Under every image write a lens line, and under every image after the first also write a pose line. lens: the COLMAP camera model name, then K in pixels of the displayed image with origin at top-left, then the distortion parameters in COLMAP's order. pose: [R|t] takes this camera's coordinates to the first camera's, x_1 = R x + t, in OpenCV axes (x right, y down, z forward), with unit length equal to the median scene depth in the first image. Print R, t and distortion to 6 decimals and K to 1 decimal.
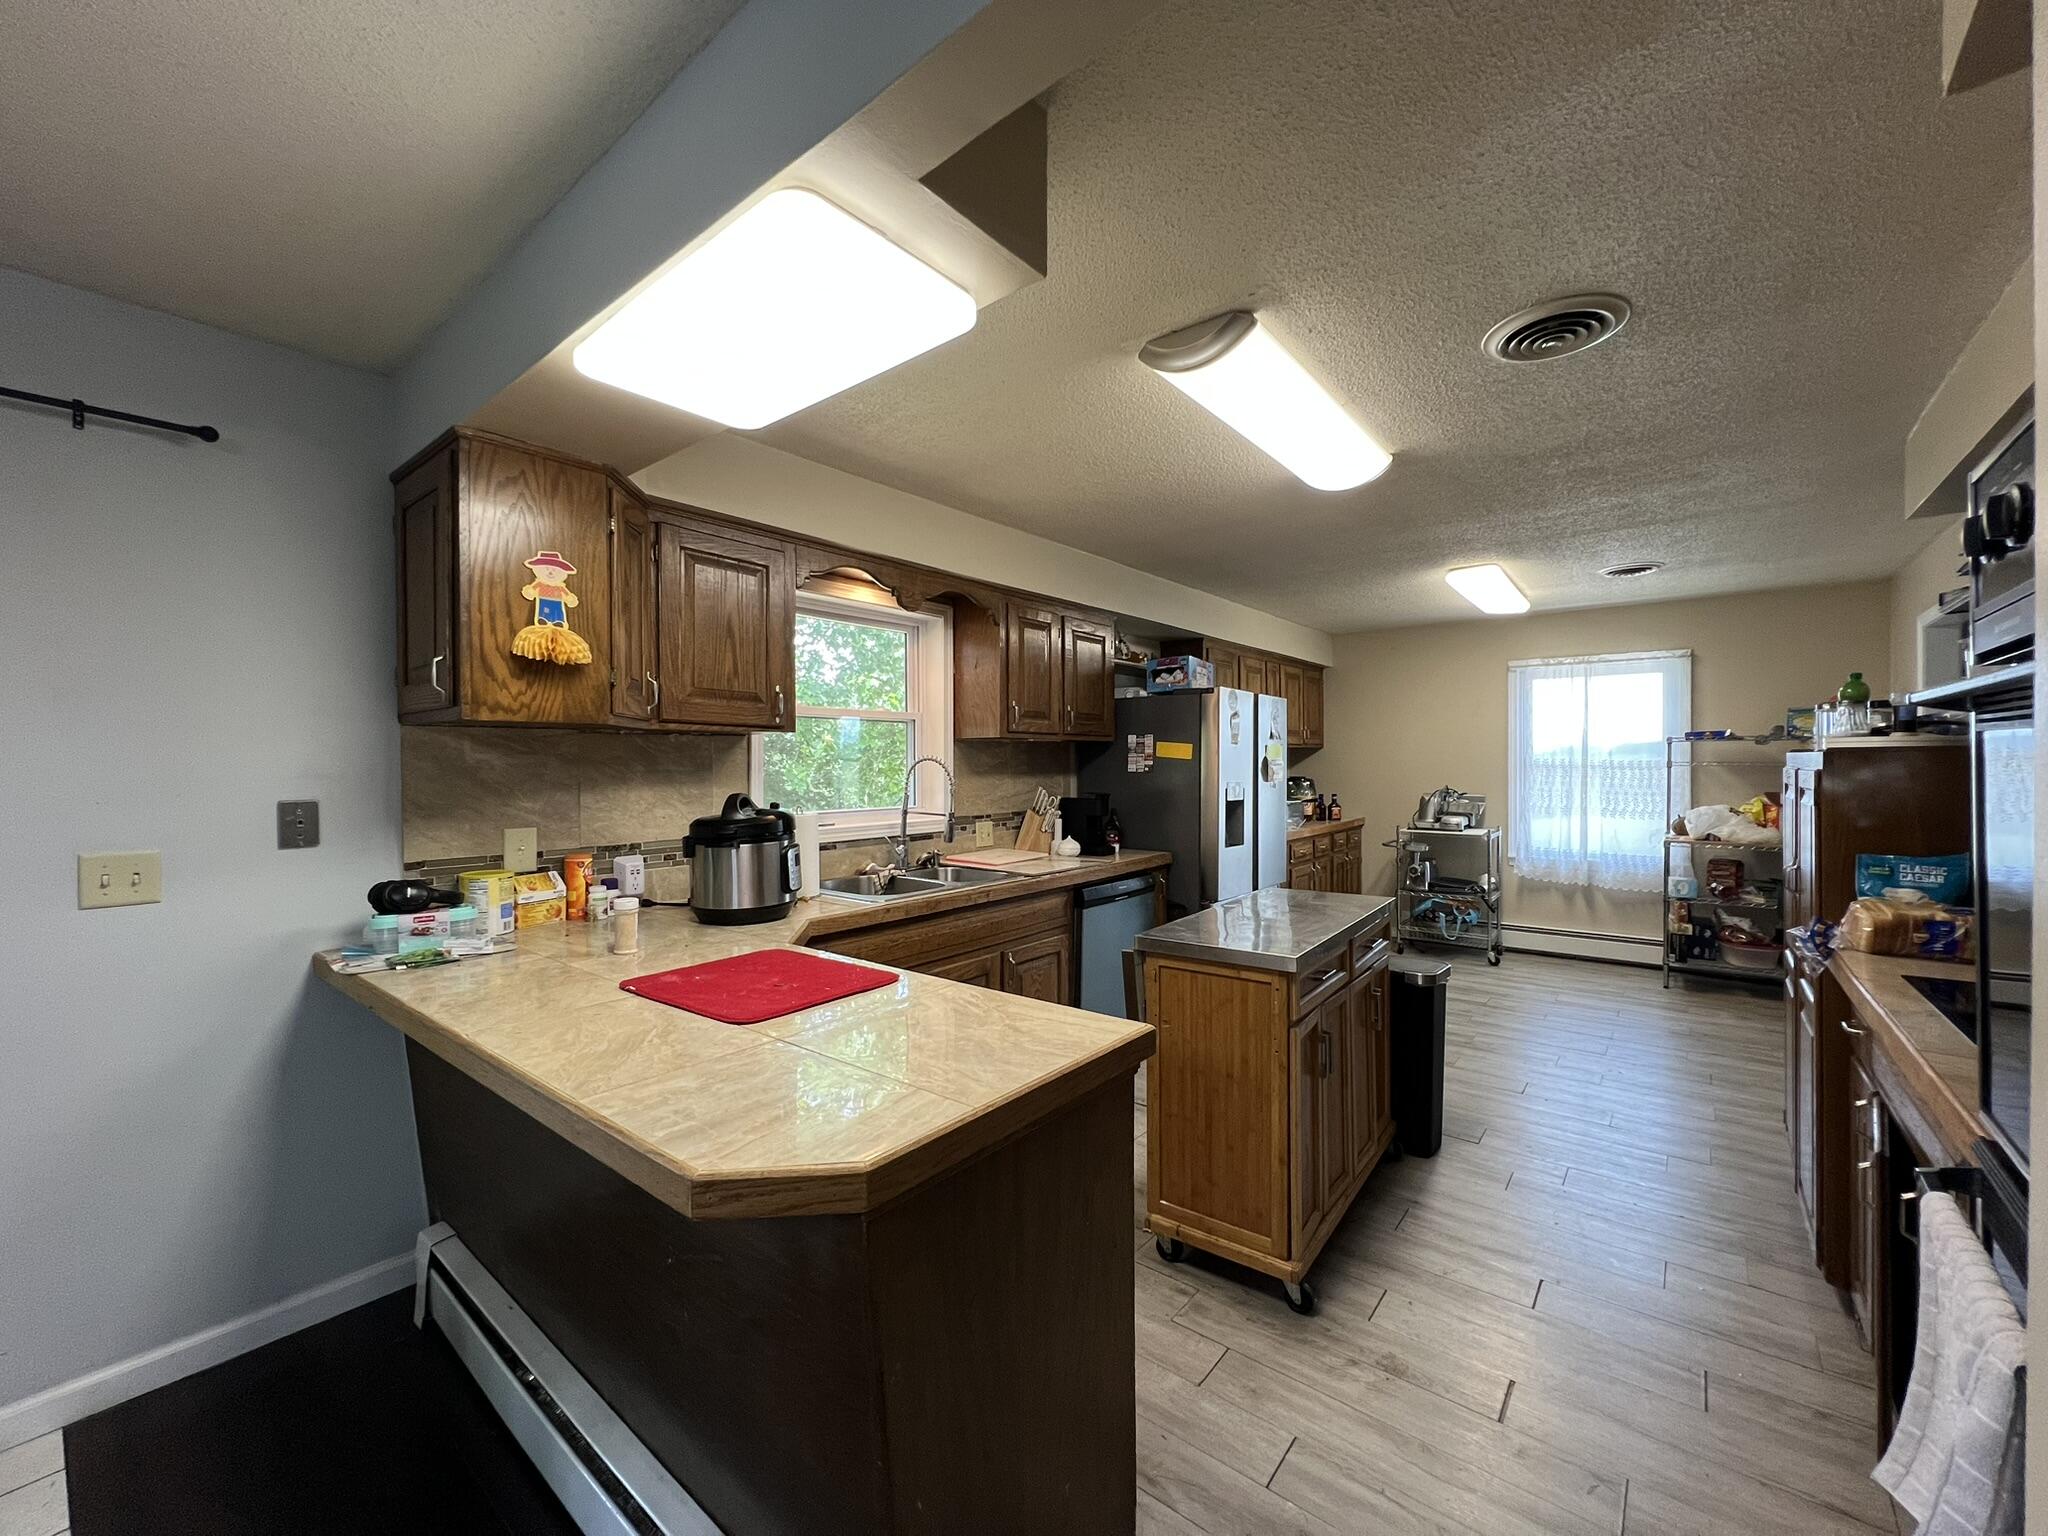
lens RADIAL K [[820.0, 0, 1018.7], [0, 820.0, 766.5], [0, 0, 1]] dist [-0.004440, 0.000681]
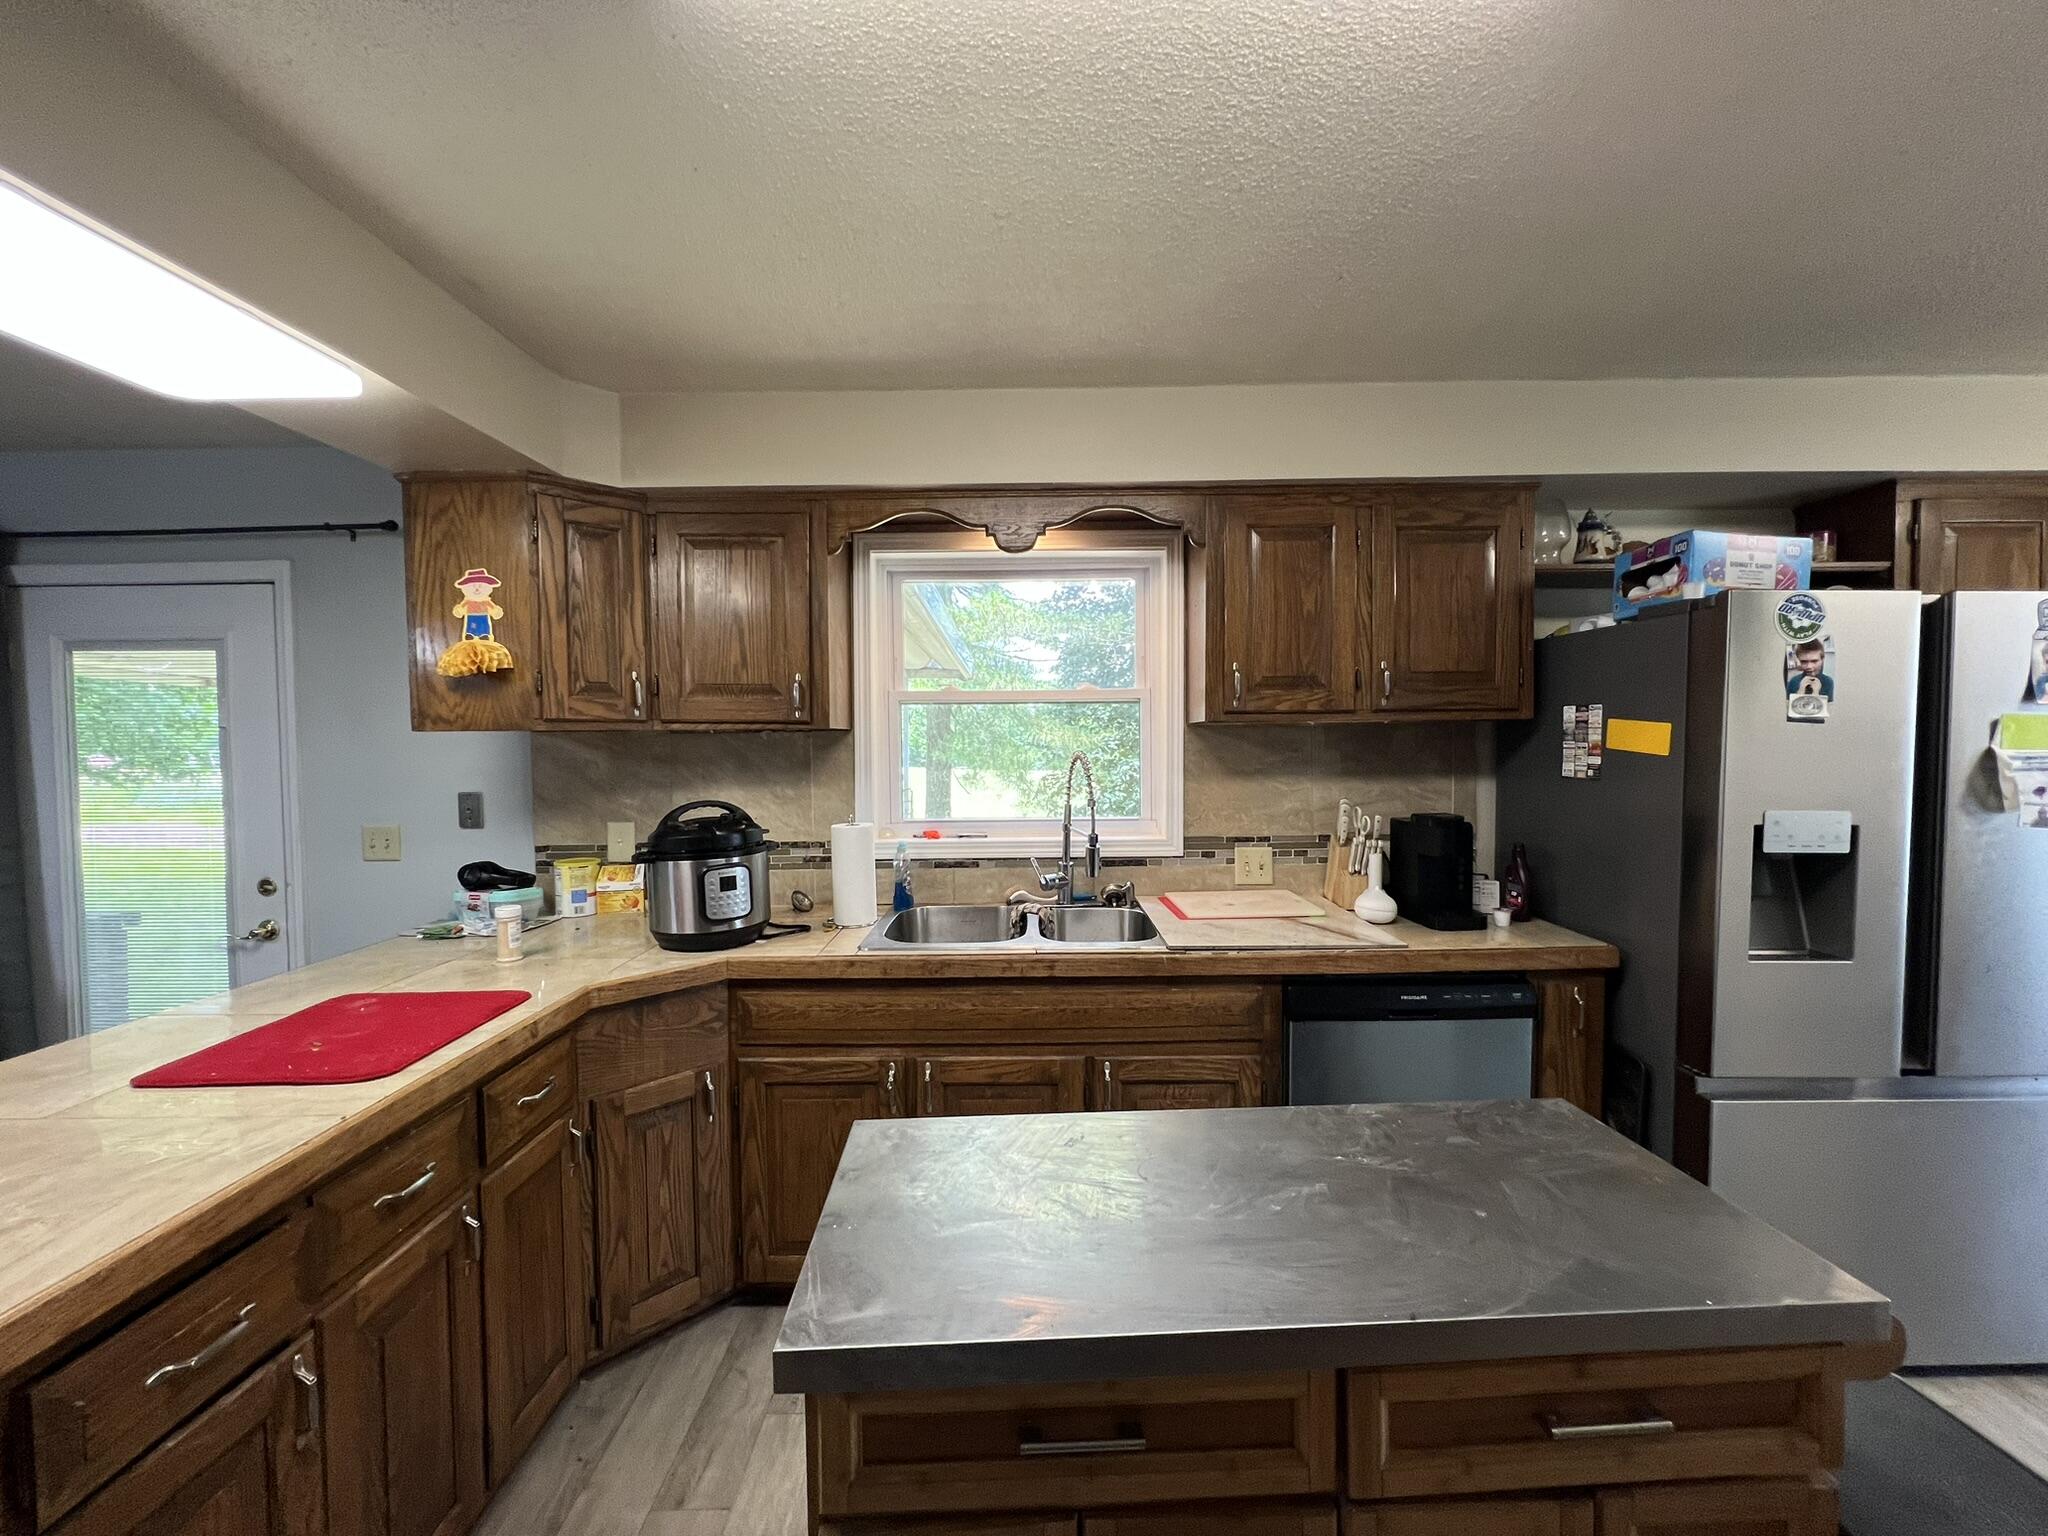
lens RADIAL K [[820.0, 0, 1024.1], [0, 820.0, 763.9], [0, 0, 1]] dist [-0.004440, 0.000681]
pose [[0.630426, 0.020821, -0.775970, 0.425660], [0.004063, 0.999538, 0.030121, -0.024476], [0.776239, -0.022142, 0.630050, 0.533875]]
